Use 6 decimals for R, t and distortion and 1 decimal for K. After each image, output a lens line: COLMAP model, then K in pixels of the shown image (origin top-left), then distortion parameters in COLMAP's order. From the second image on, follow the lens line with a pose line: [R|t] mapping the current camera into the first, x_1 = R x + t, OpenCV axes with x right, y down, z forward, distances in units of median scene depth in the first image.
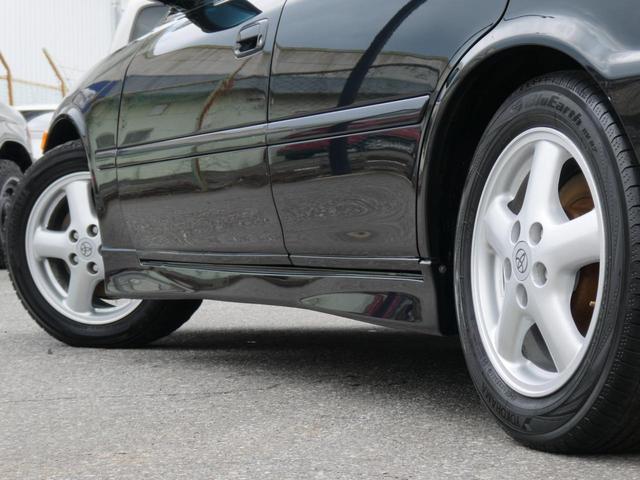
lens RADIAL K [[2227.3, 0, 320.3], [0, 2227.3, 239.5], [0, 0, 1]] dist [0.196363, 0.000000]
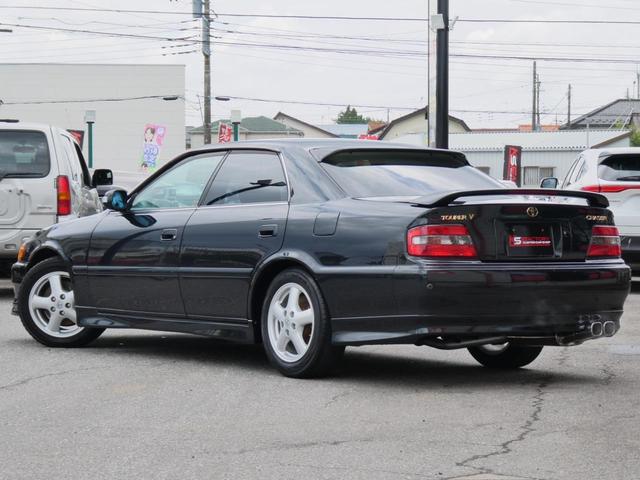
lens RADIAL K [[2227.3, 0, 341.2], [0, 2227.3, 186.4], [0, 0, 1]] dist [0.196363, 0.000000]
pose [[0.977733, 0.002099, 0.209843, -0.518670], [0.001441, 0.999859, -0.016718, -0.134370], [-0.209849, 0.016648, 0.977592, -2.238022]]
